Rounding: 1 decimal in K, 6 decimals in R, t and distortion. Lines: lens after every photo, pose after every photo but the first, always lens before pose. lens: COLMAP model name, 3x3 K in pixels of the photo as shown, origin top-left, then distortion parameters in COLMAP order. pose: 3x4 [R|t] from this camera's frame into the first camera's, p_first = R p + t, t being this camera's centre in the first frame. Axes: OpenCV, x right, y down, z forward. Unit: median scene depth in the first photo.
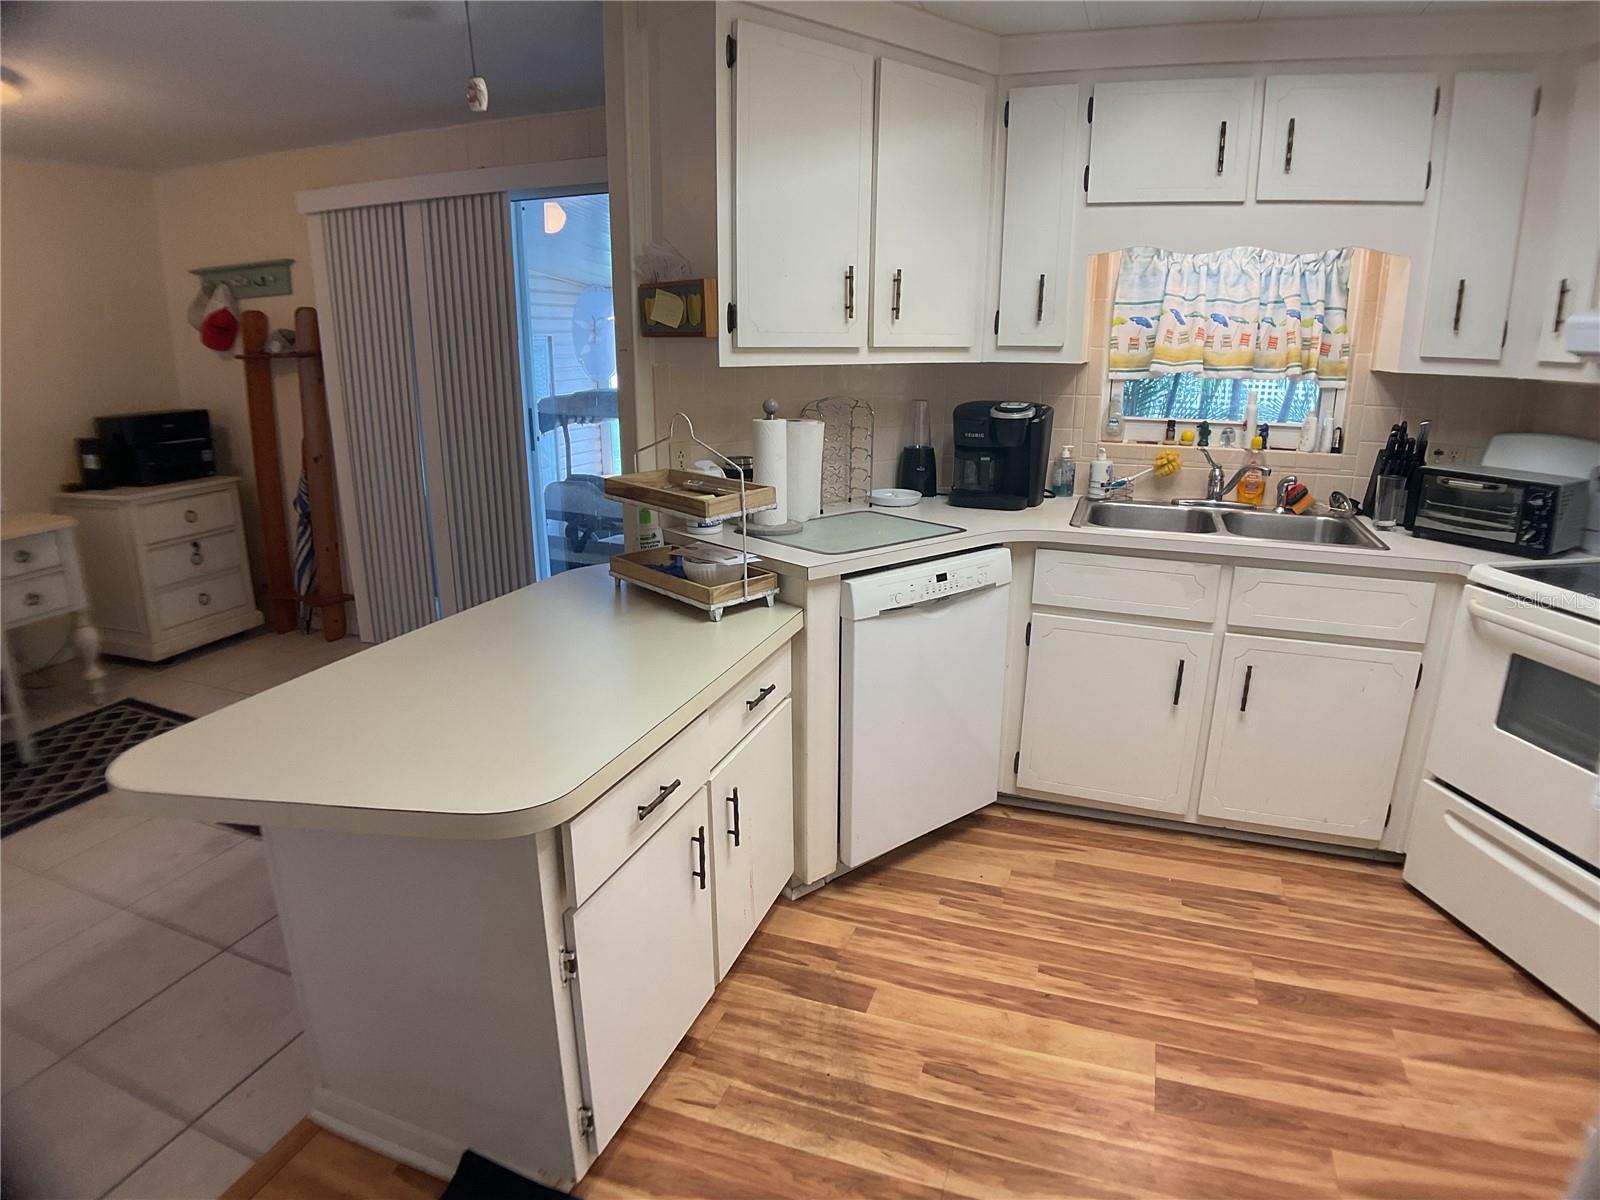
lens RADIAL K [[916.0, 0, 794.8], [0, 916.0, 598.2], [0, 0, 1]] dist [-0.084518, -0.001015]
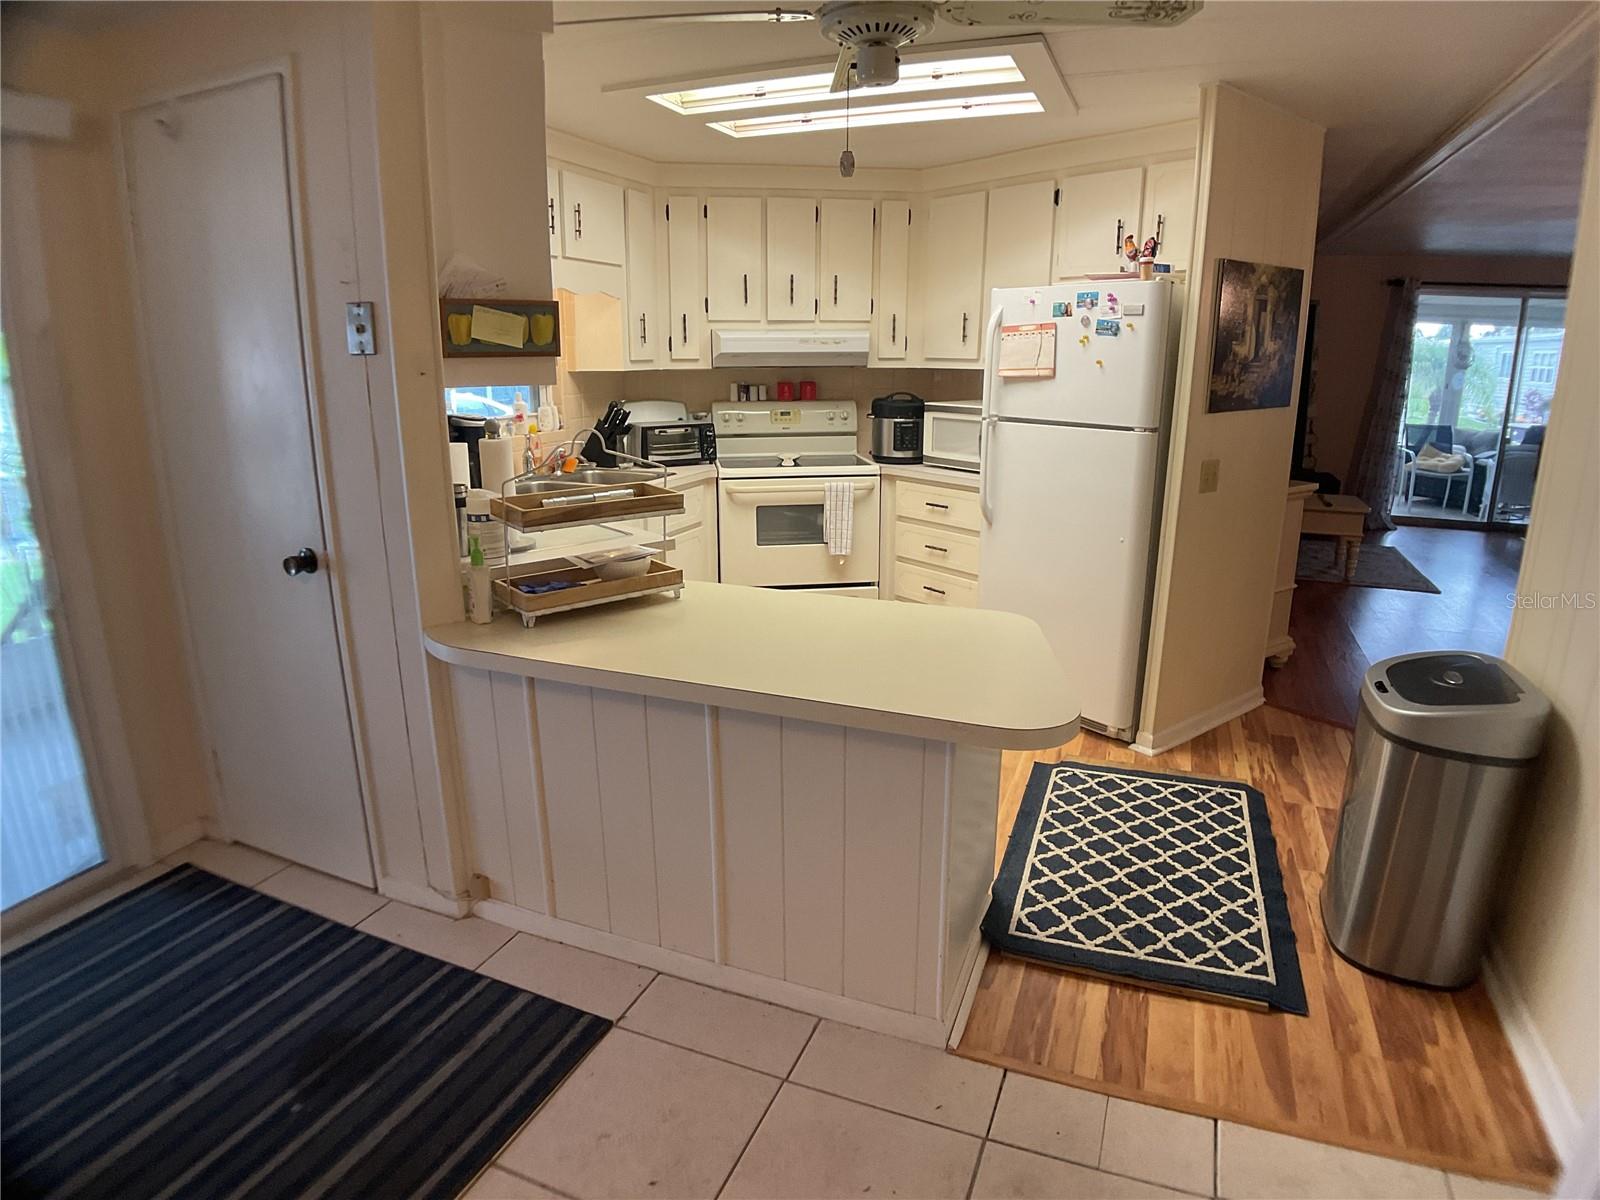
lens RADIAL K [[916.0, 0, 790.2], [0, 916.0, 606.5], [0, 0, 1]] dist [-0.084518, -0.001015]
pose [[0.033222, -0.267013, 0.963120, -1.027114], [0.275337, 0.928808, 0.248003, -0.183742], [-0.960774, 0.256943, 0.104375, 0.634499]]
